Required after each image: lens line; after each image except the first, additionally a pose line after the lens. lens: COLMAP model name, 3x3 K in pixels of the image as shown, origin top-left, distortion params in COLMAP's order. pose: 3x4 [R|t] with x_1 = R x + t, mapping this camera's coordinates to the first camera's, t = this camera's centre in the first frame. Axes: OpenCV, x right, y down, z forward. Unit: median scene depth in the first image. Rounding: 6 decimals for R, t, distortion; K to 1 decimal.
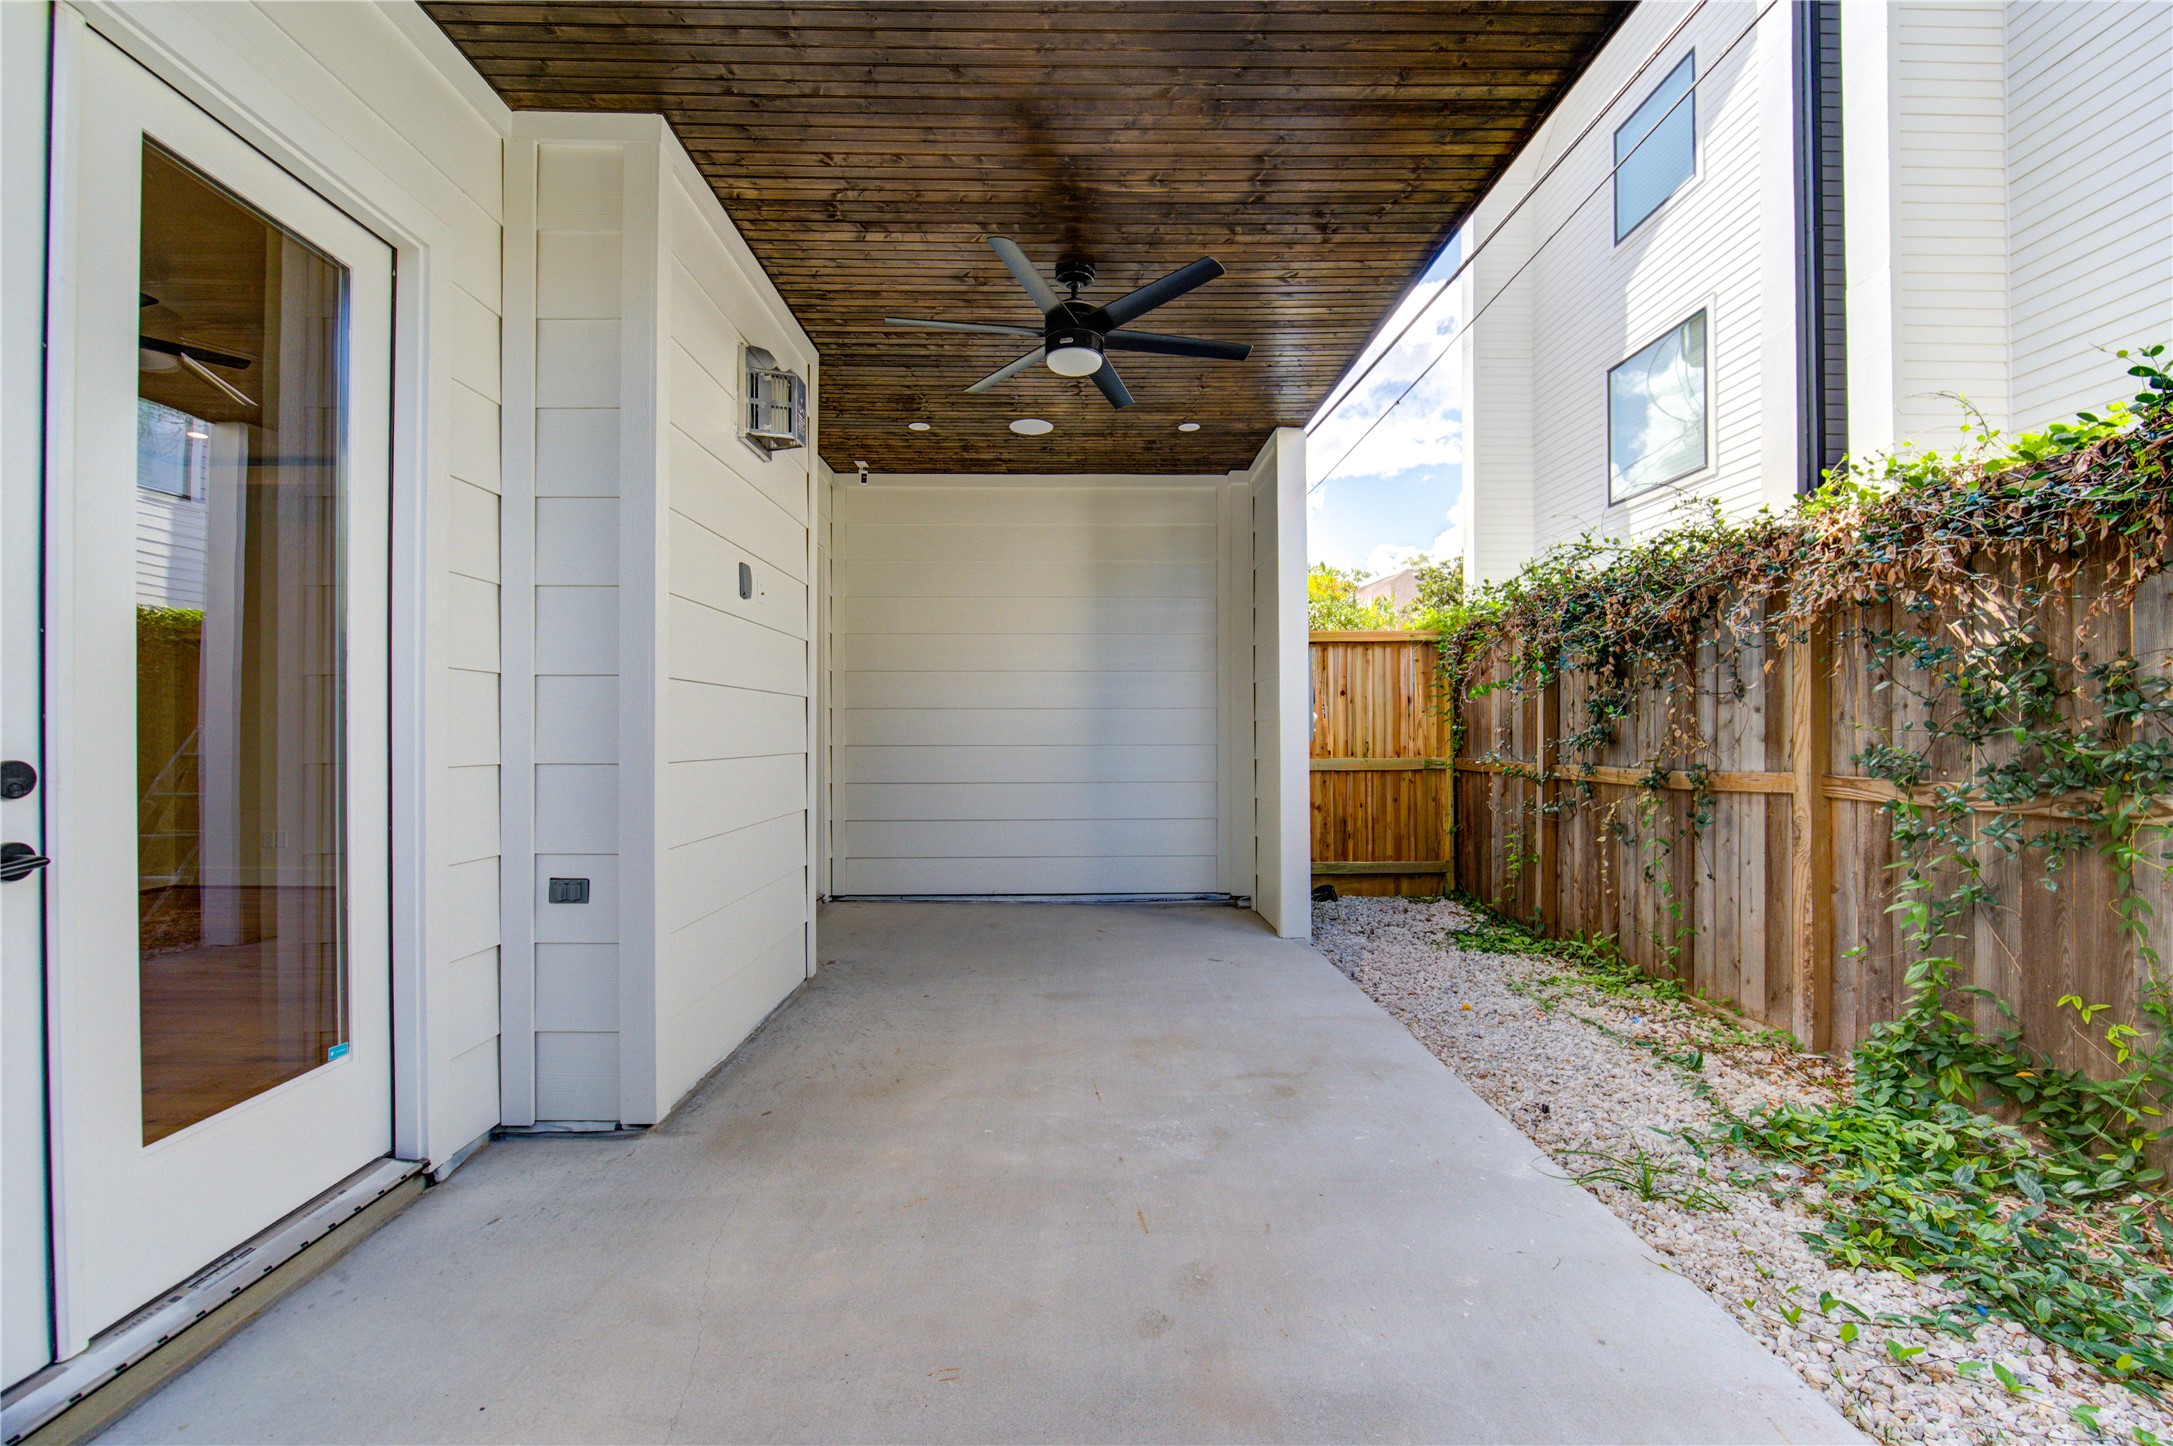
lens RADIAL K [[865.2, 0, 1109.5], [0, 865.2, 739.5], [0, 0, 1]] dist [-0.001092, -0.005733]
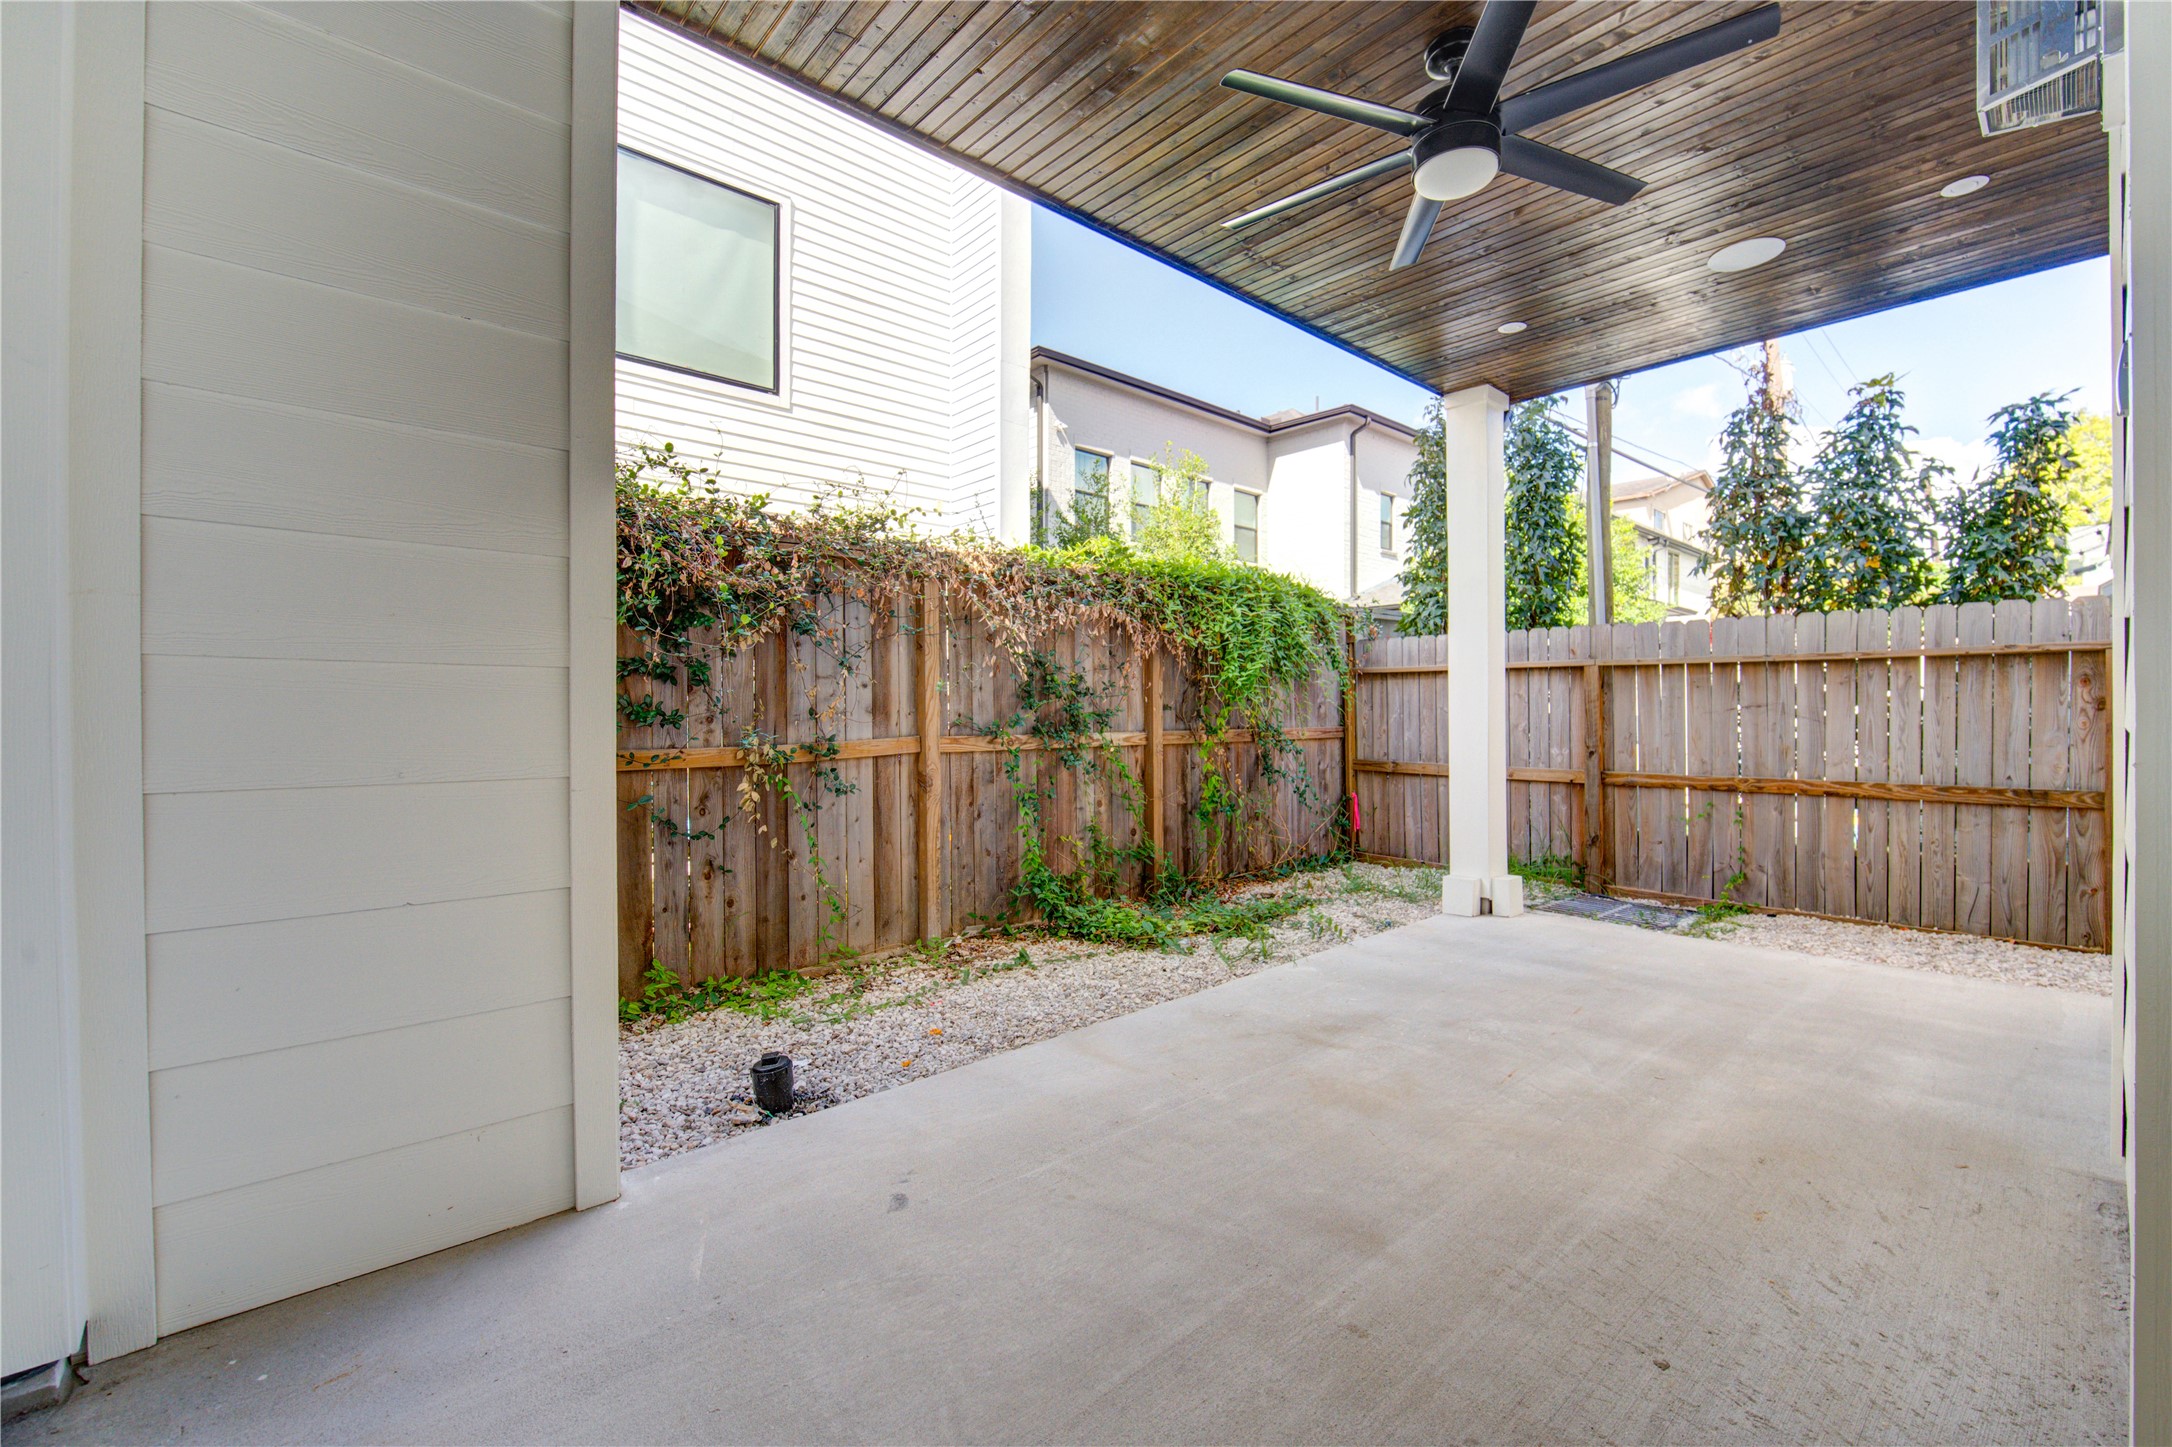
lens RADIAL K [[875.8, 0, 1098.0], [0, 875.8, 714.9], [0, 0, 1]] dist [-0.012679, -0.000185]
pose [[-0.628535, 0.006586, 0.777753, -0.406563], [0.014208, 0.999895, 0.003015, 0.006228], [-0.777651, 0.012945, -0.628563, 1.667682]]
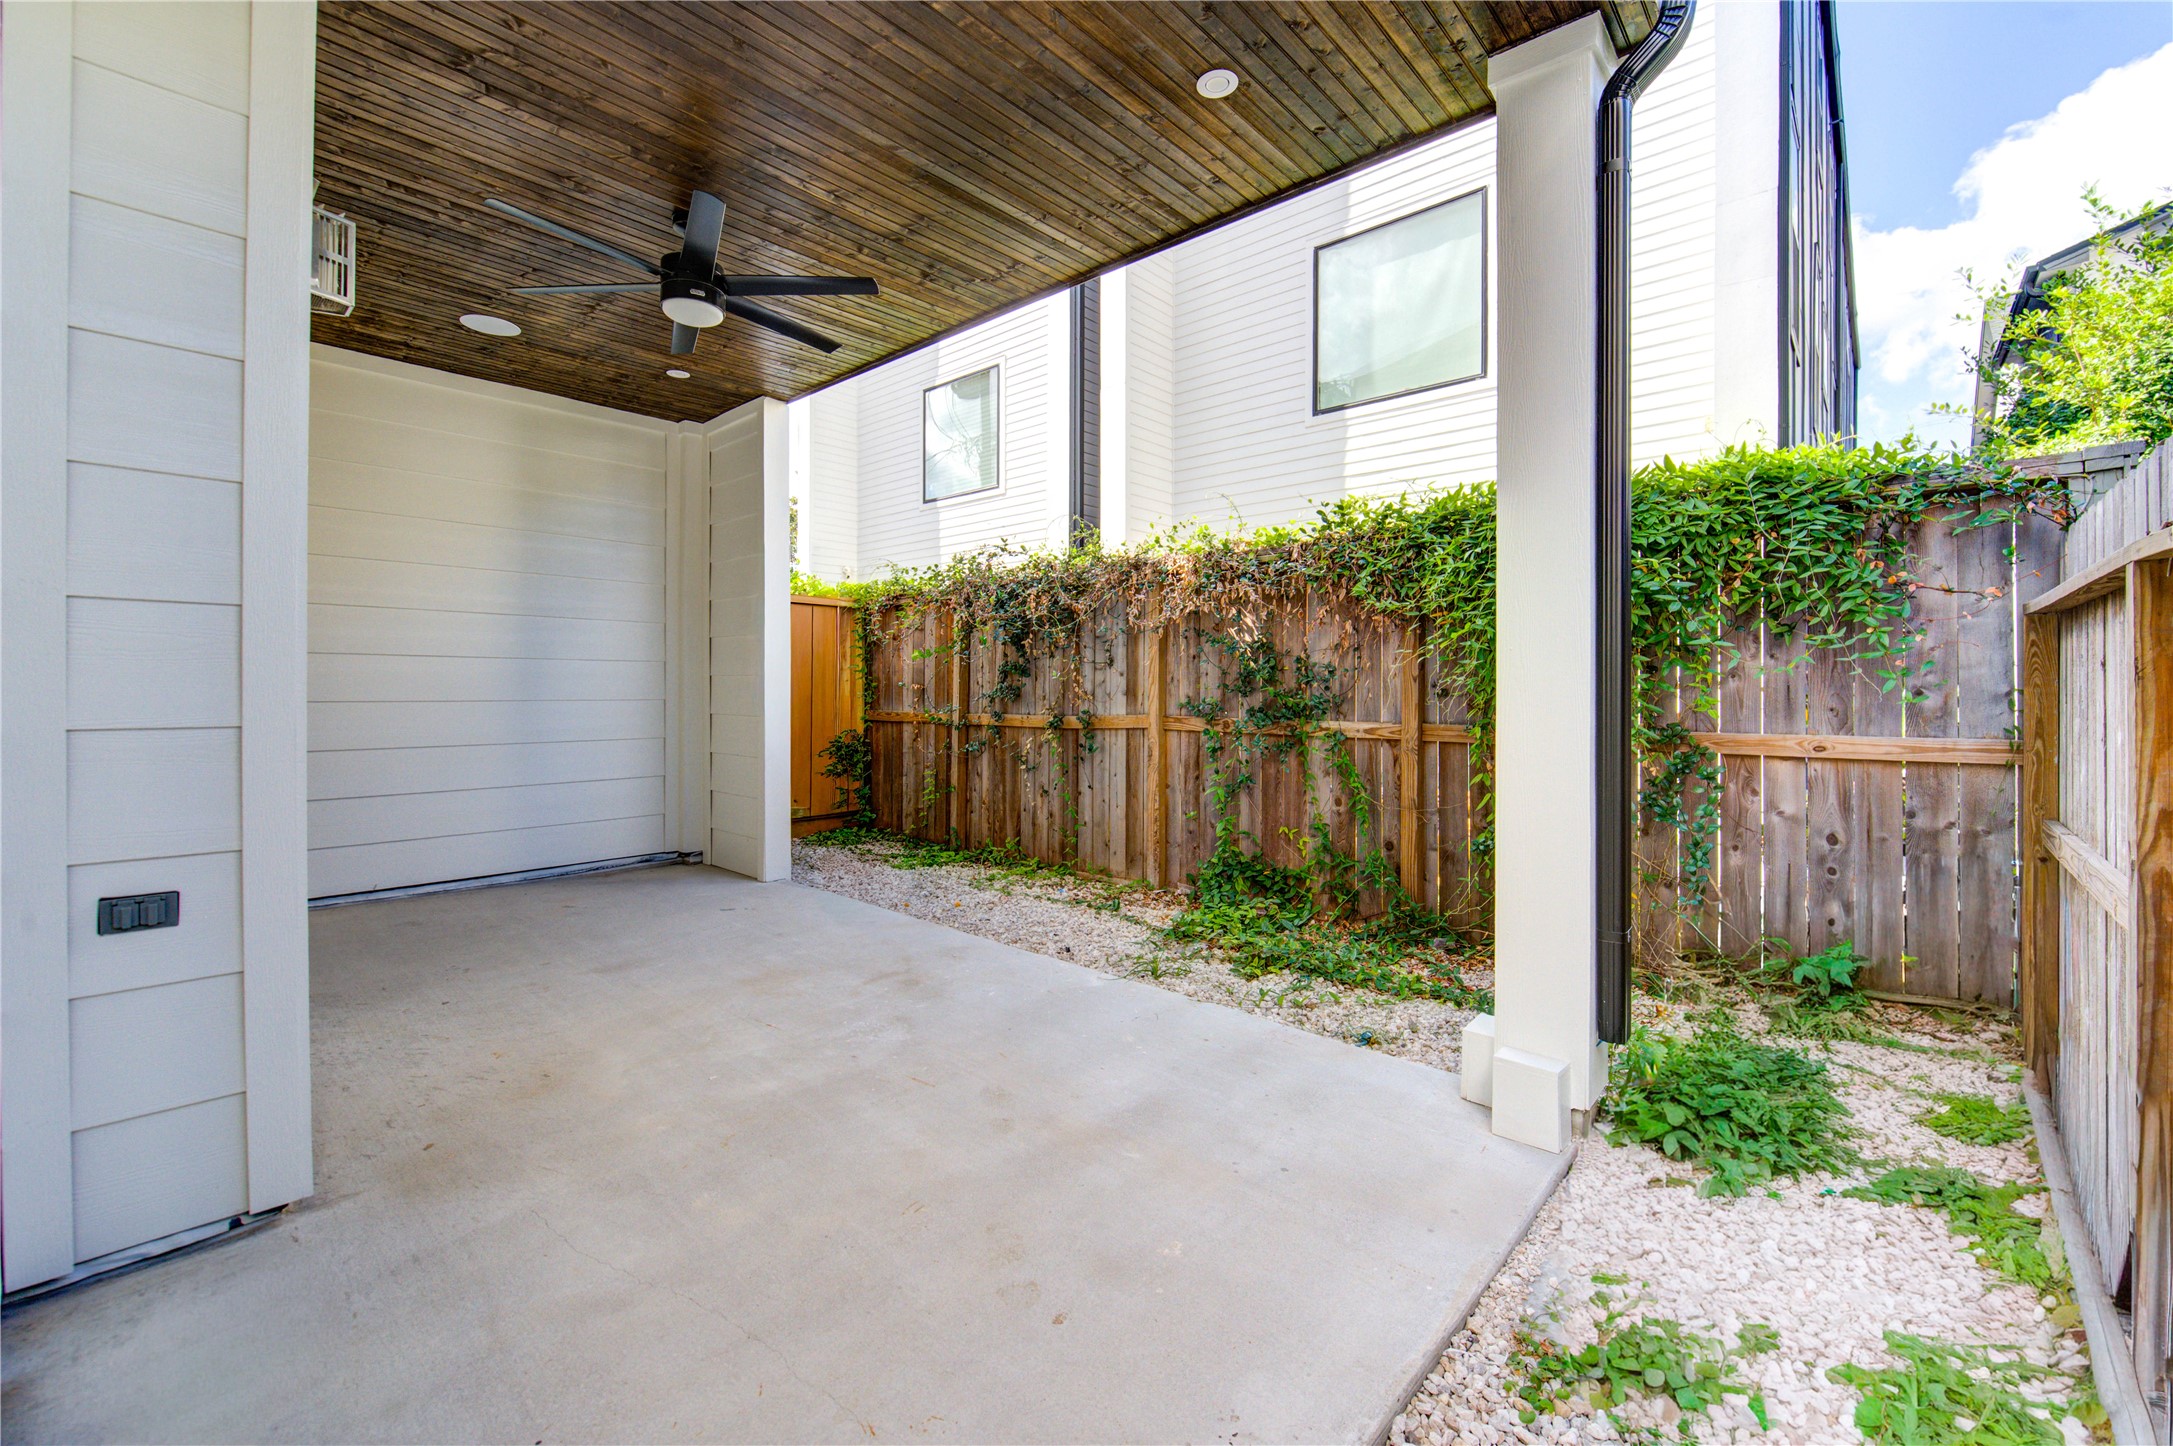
lens RADIAL K [[858.4, 0, 1090.6], [0, 858.4, 704.5], [0, 0, 1]] dist [-0.009079, -0.000315]
pose [[0.689757, -0.008275, 0.723993, -0.430696], [0.000196, 0.999937, 0.011243, 0.001941], [-0.724041, -0.007613, 0.689715, -0.009731]]
